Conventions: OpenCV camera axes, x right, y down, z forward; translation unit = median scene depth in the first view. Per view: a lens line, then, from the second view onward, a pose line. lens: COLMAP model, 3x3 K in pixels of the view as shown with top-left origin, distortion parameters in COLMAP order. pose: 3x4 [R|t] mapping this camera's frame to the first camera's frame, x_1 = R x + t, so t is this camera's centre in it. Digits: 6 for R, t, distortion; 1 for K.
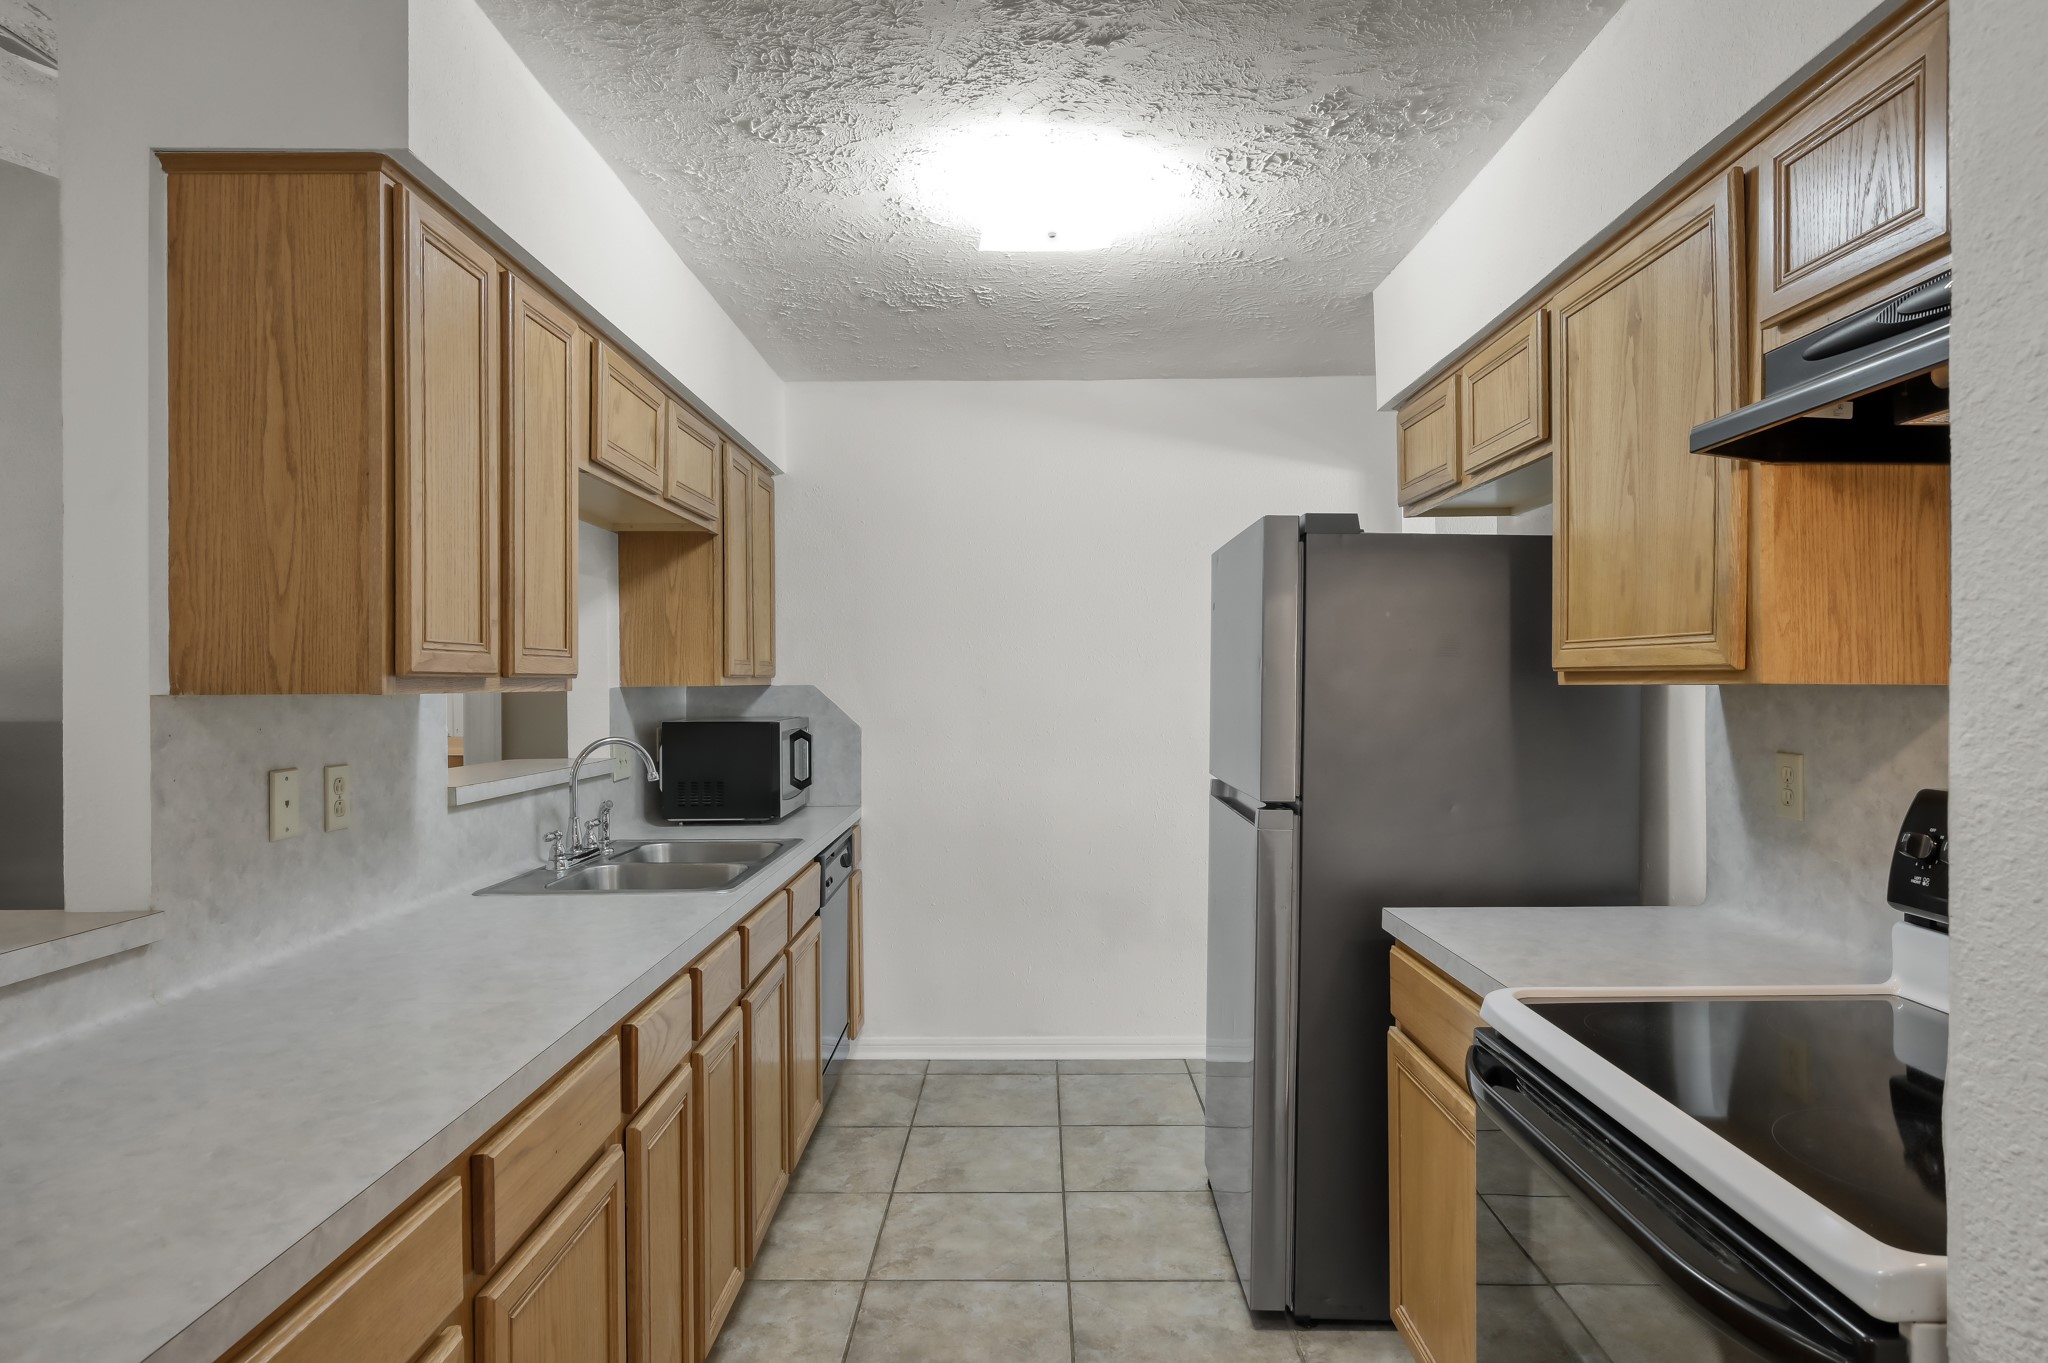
lens RADIAL K [[1144.3, 0, 1021.2], [0, 1144.3, 676.3], [0, 0, 1]] dist [-0.001173, -0.000096]
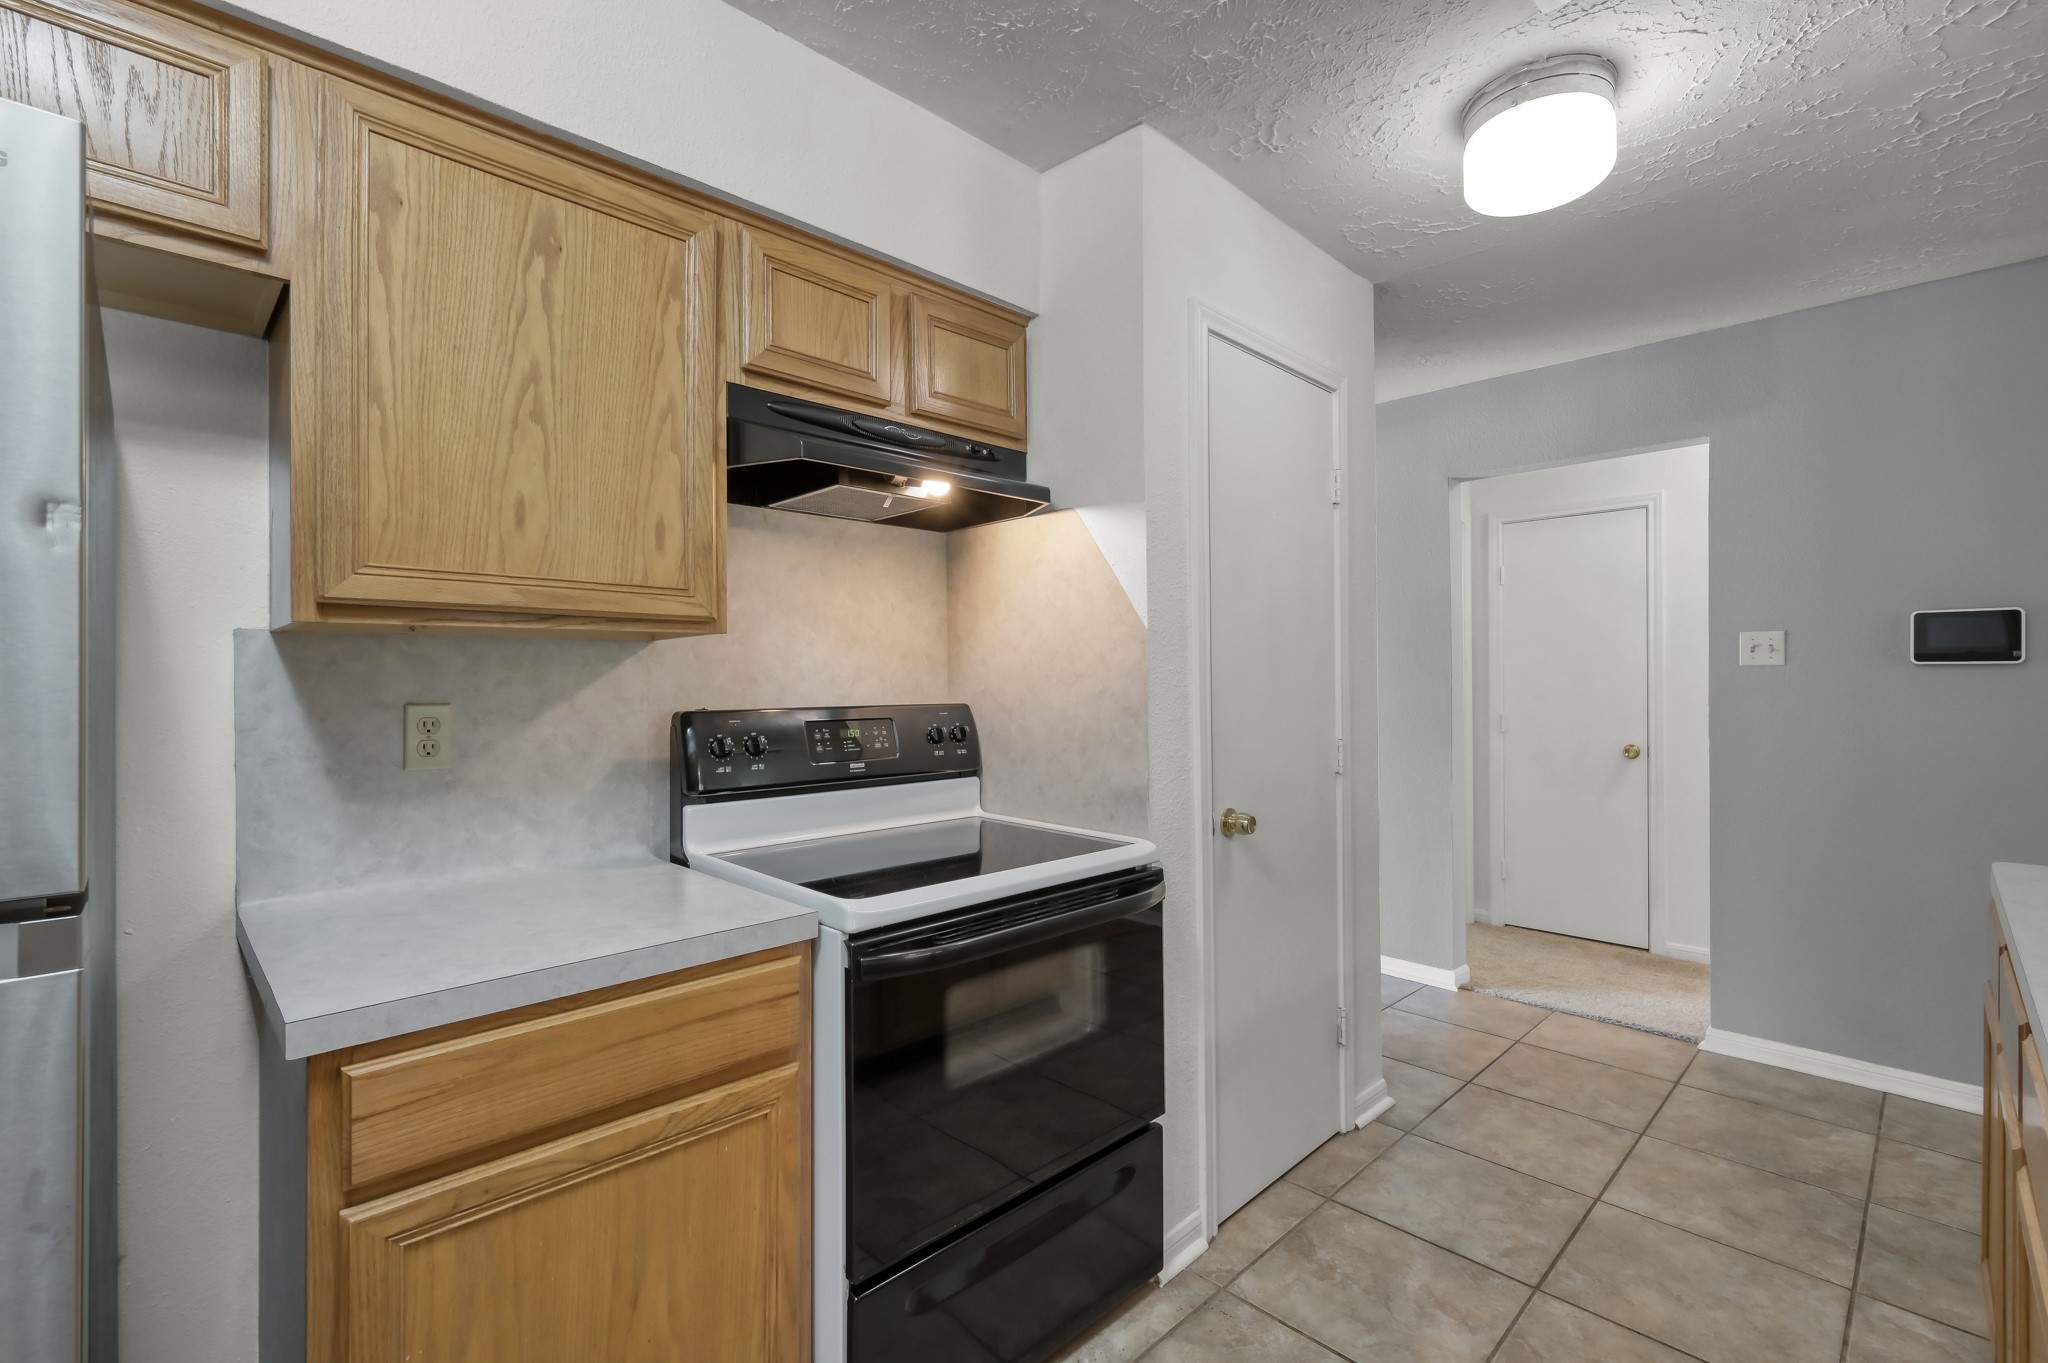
lens RADIAL K [[903.2, 0, 1025.4], [0, 903.2, 677.3], [0, 0, 1]] dist [0.000014, -0.000082]
pose [[-0.706743, 0.008738, 0.707417, -0.206868], [0.003228, 0.999953, -0.009125, 0.043421], [-0.707463, -0.004165, -0.706738, 0.972234]]
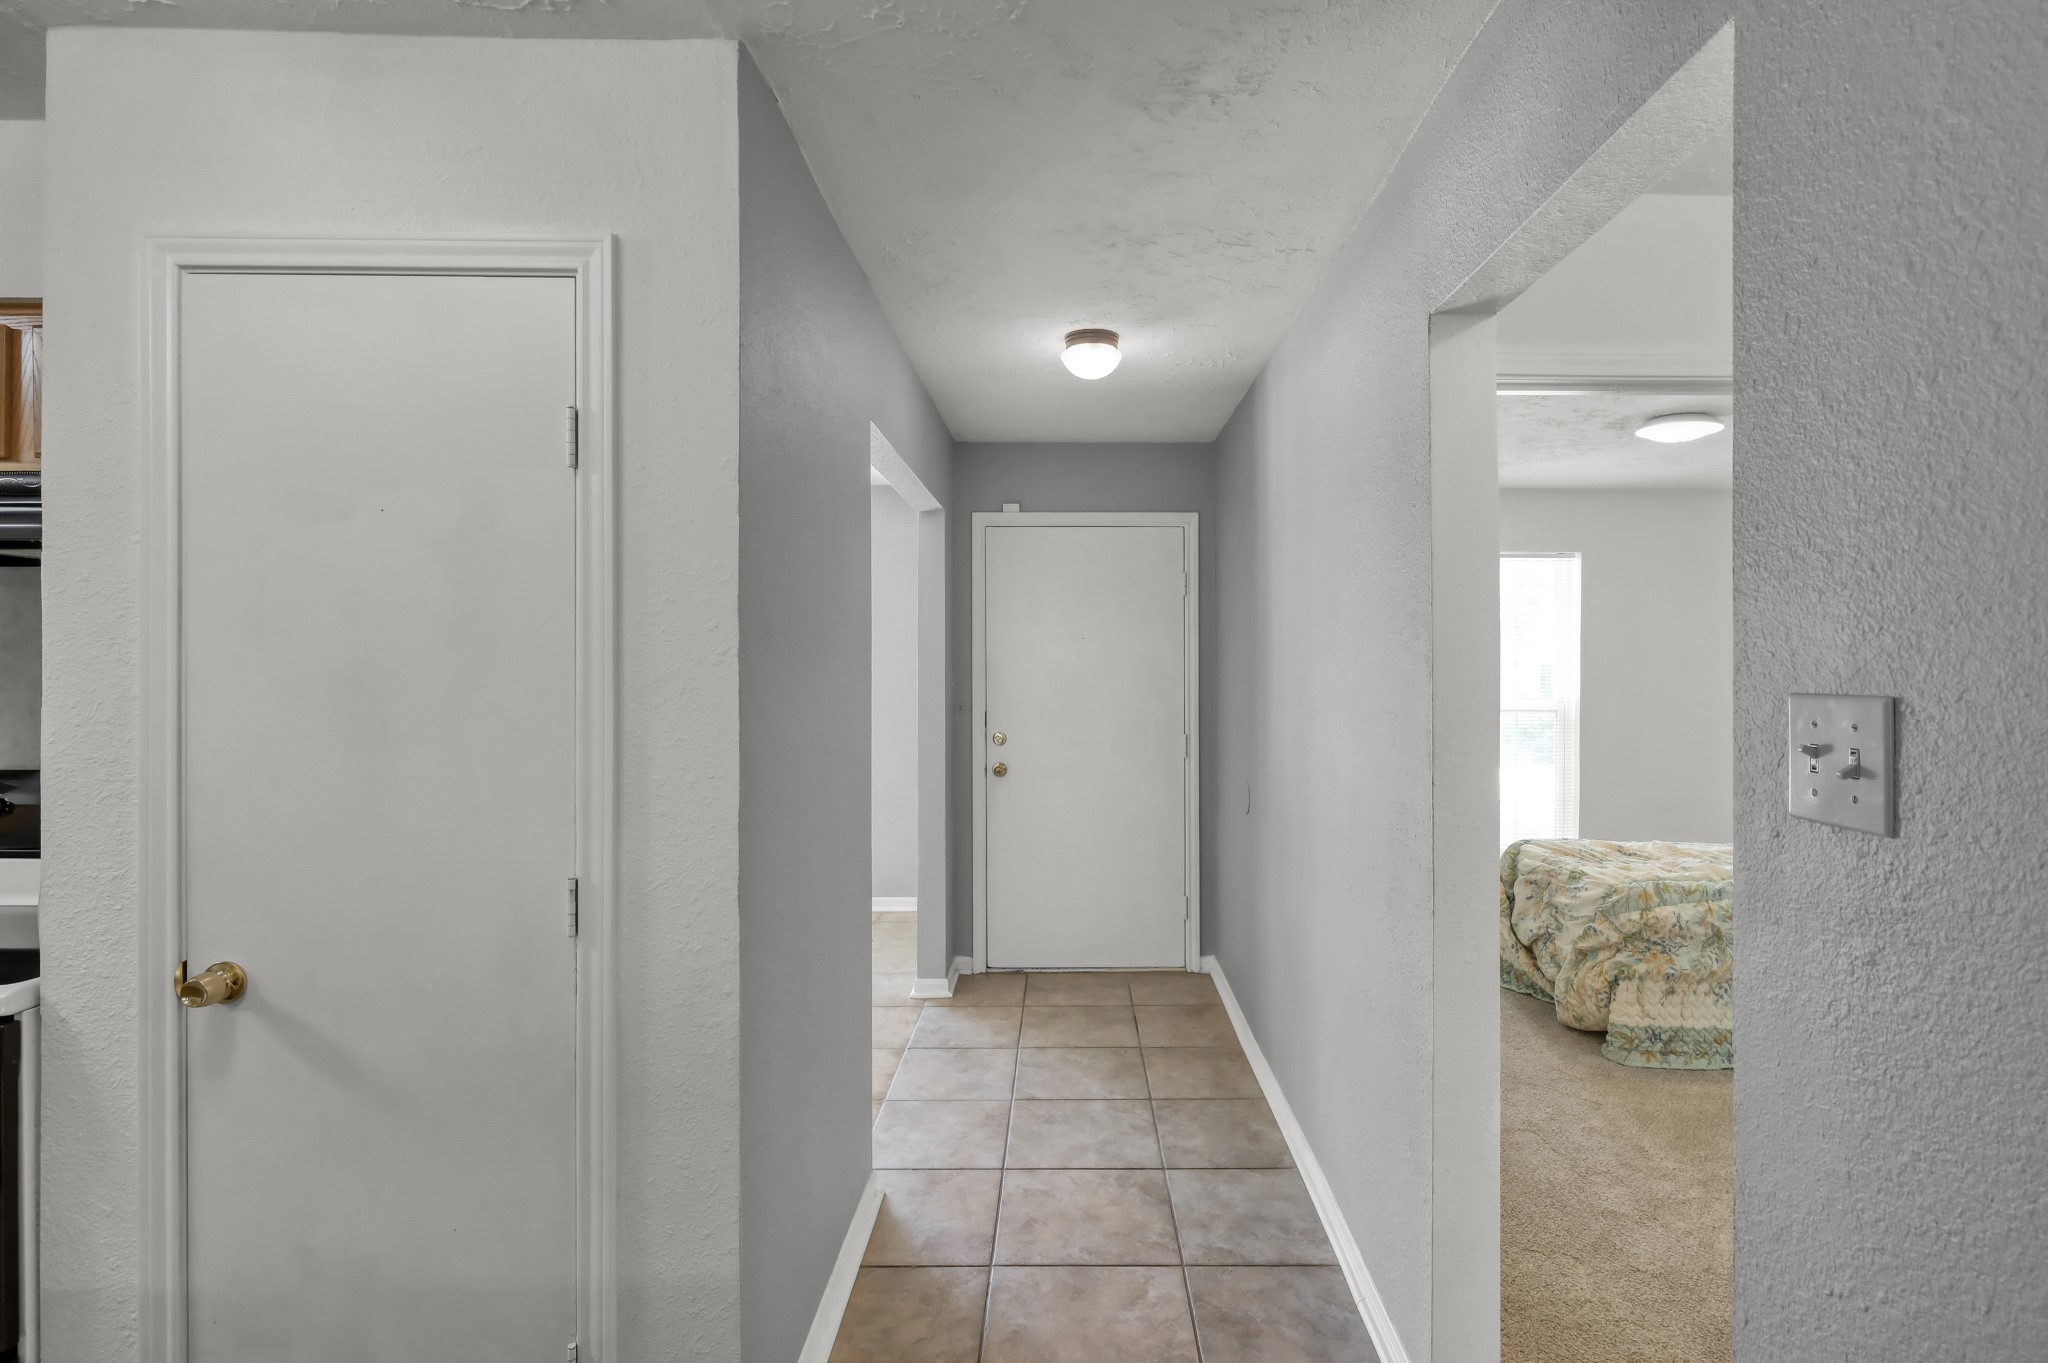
lens RADIAL K [[1016.0, 0, 1085.2], [0, 1016.0, 659.9], [0, 0, 1]] dist [-0.000790, -0.000025]
pose [[-0.021474, 0.005006, 0.999757, -0.407226], [-0.007350, 0.999960, -0.005165, -0.036566], [-0.999742, -0.007459, -0.021437, -0.331682]]
